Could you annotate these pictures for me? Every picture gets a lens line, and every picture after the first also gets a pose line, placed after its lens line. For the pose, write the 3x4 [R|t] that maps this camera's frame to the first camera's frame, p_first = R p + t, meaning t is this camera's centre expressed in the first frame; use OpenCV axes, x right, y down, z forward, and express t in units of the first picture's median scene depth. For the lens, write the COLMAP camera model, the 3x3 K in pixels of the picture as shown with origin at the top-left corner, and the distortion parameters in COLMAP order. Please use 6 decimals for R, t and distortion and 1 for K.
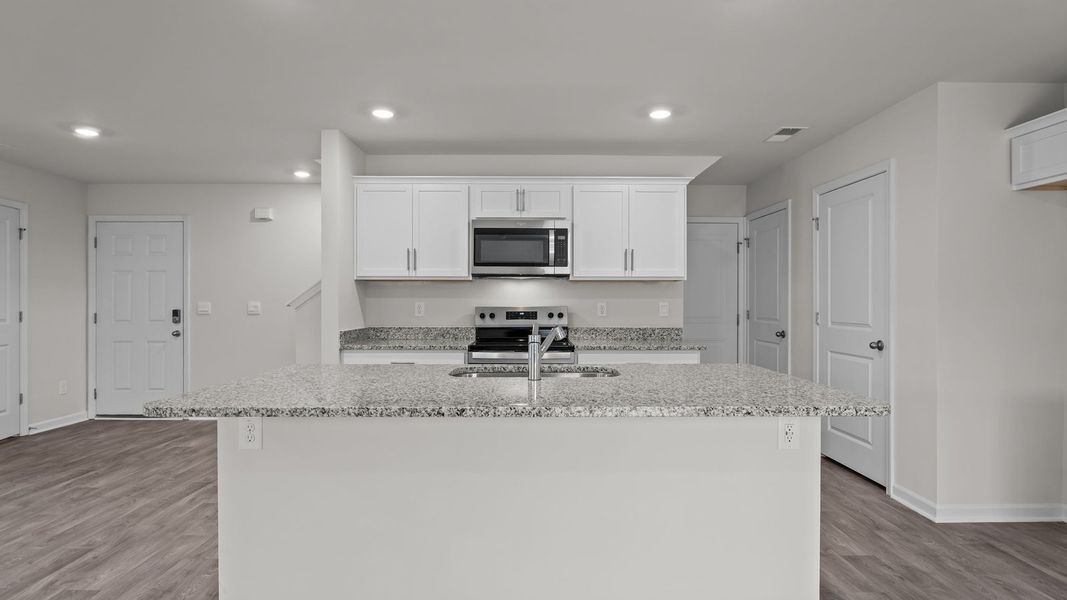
lens RADIAL K [[537.9, 0, 533.5], [0, 537.9, 300.0], [0, 0, 1]] dist [-0.012066, 0.000634]
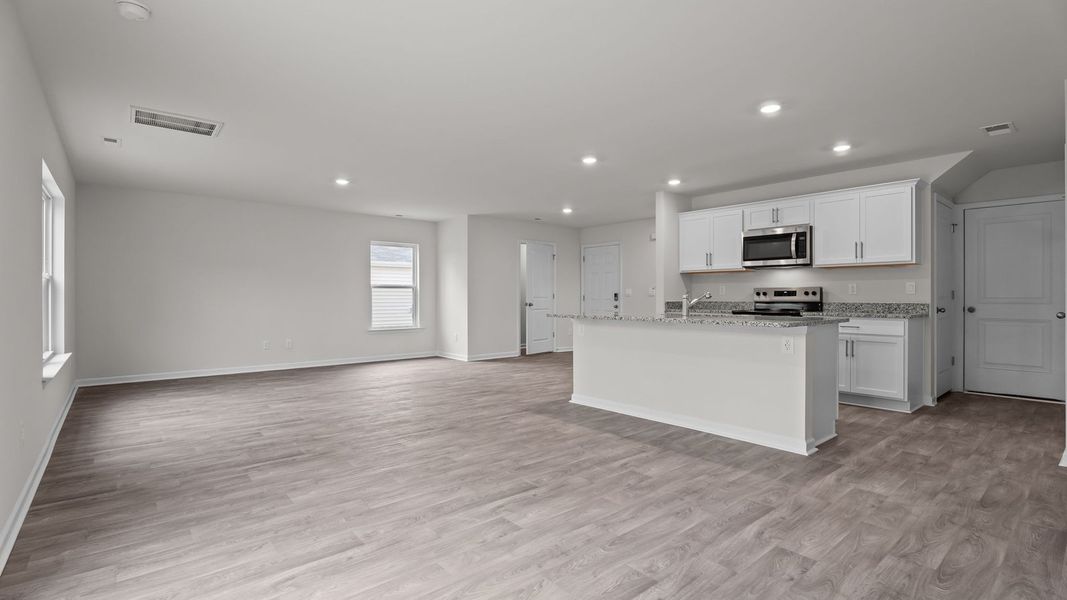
lens RADIAL K [[497.1, 0, 533.4], [0, 497.1, 296.1], [0, 0, 1]] dist [-0.014574, -0.000461]
pose [[0.638157, -0.001784, -0.769904, 0.597792], [0.003638, 0.999993, 0.000698, 0.034079], [0.769898, -0.003246, 0.638159, -0.383030]]
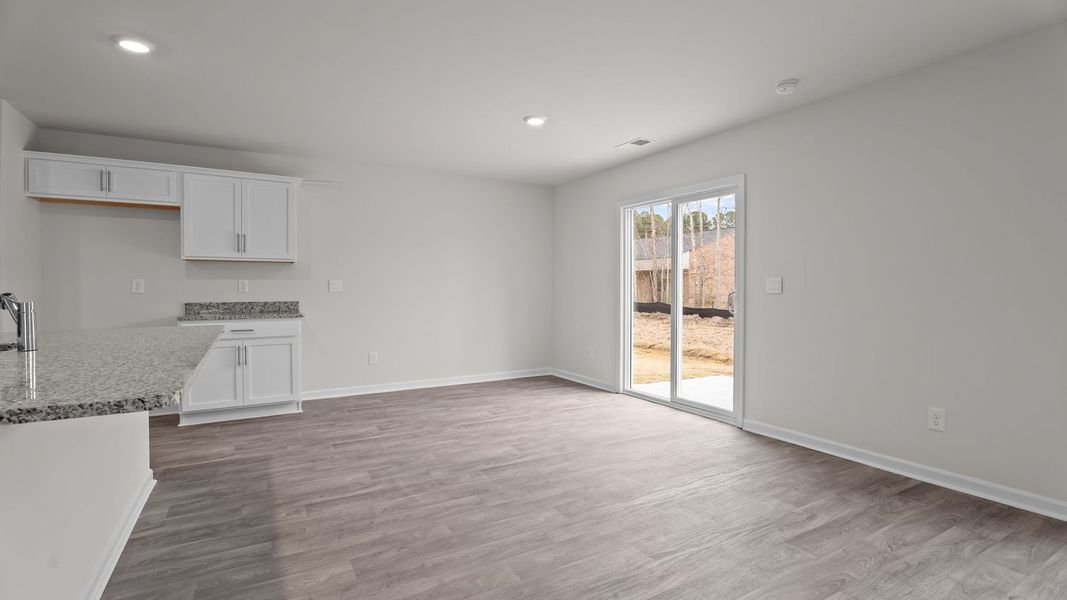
lens RADIAL K [[497.1, 0, 533.4], [0, 497.1, 296.1], [0, 0, 1]] dist [-0.014574, -0.000461]
pose [[-0.488990, -0.015798, 0.872146, -0.599744], [-0.001900, 0.999853, 0.017046, 0.019829], [-0.872287, 0.006678, -0.488948, 0.342074]]
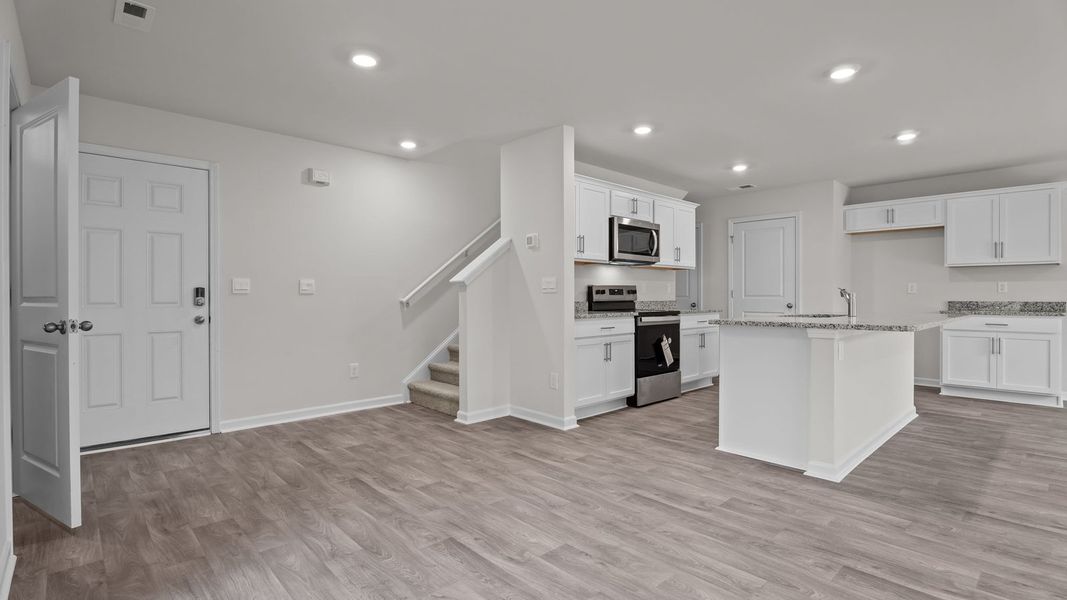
lens RADIAL K [[497.1, 0, 533.4], [0, 497.1, 296.1], [0, 0, 1]] dist [-0.014574, -0.000461]
pose [[0.740618, -0.002572, 0.671922, -1.047799], [-0.000745, 0.999989, 0.004650, 0.035263], [-0.671926, -0.003945, 0.740608, 0.243191]]
